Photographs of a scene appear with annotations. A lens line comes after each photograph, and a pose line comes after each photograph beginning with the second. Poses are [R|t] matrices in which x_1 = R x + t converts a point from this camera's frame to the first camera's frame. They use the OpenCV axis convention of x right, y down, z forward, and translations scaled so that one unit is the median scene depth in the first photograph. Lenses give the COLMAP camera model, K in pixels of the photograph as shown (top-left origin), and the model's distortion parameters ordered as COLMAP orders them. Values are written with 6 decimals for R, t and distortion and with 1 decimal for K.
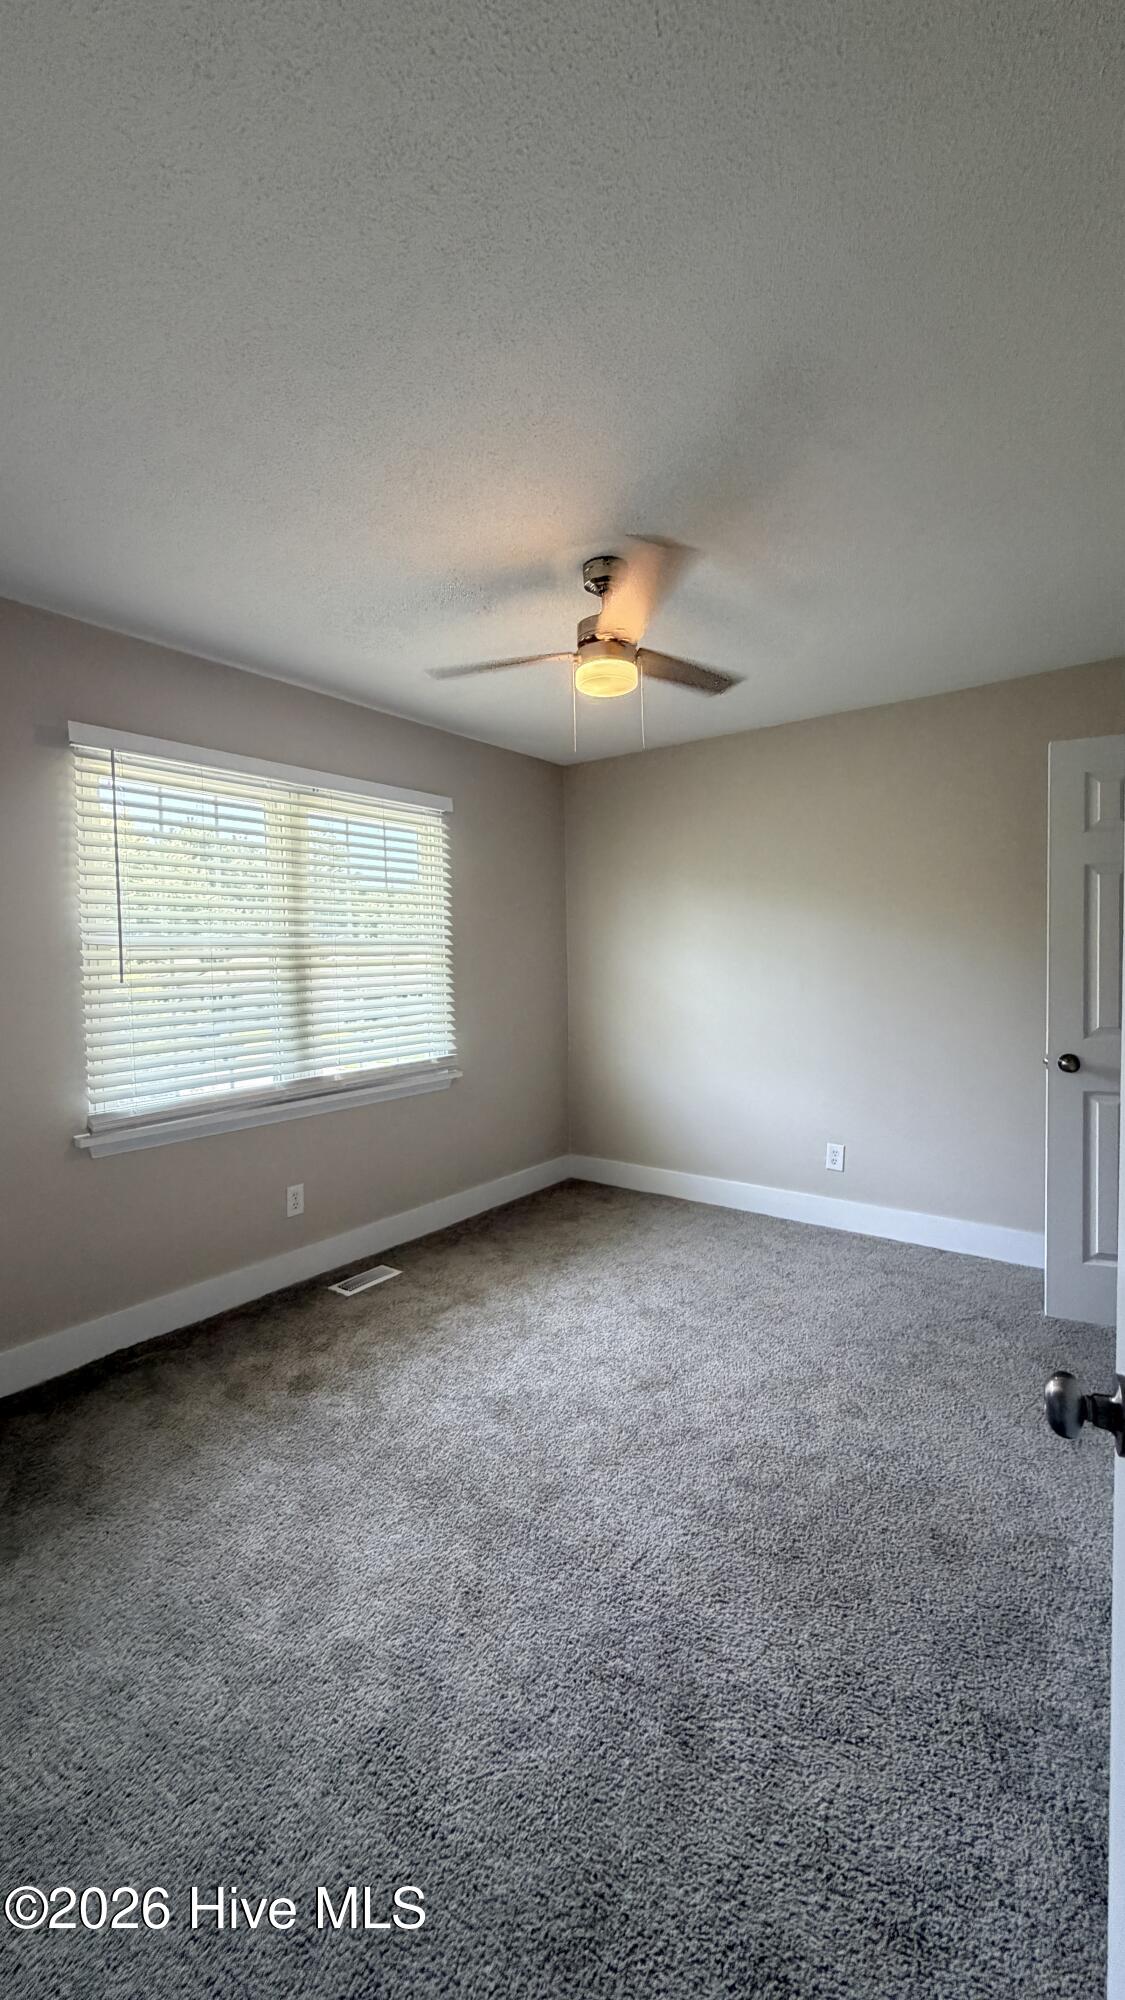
lens RADIAL K [[794.8, 0, 562.2], [0, 794.8, 991.9], [0, 0, 1]] dist [0.000665, -0.000379]
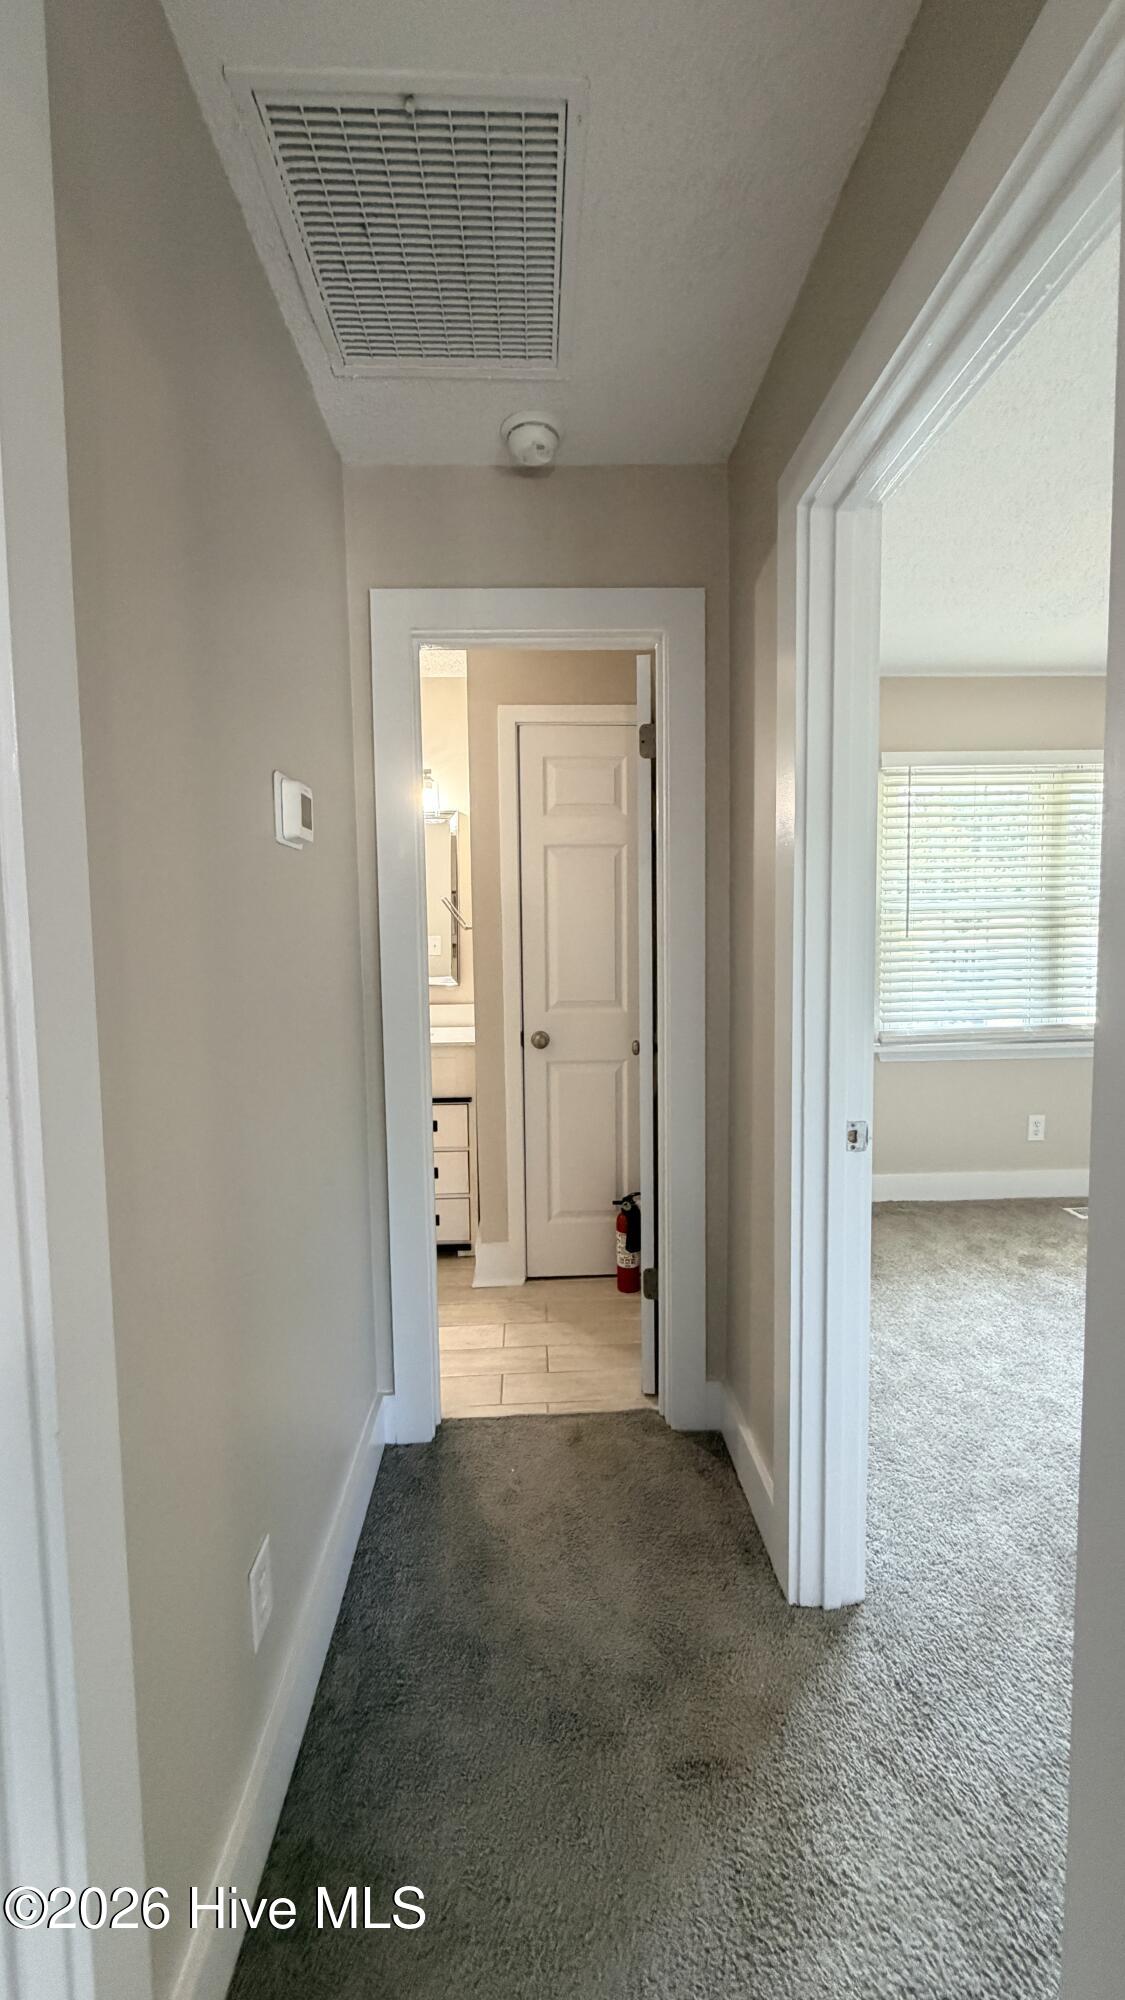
lens RADIAL K [[794.8, 0, 562.2], [0, 794.8, 991.9], [0, 0, 1]] dist [0.000665, -0.000379]
pose [[0.634487, 0.064050, -0.770275, 0.120439], [-0.028128, 0.997814, 0.059802, 0.015778], [0.772422, -0.016277, 0.634902, -0.304927]]
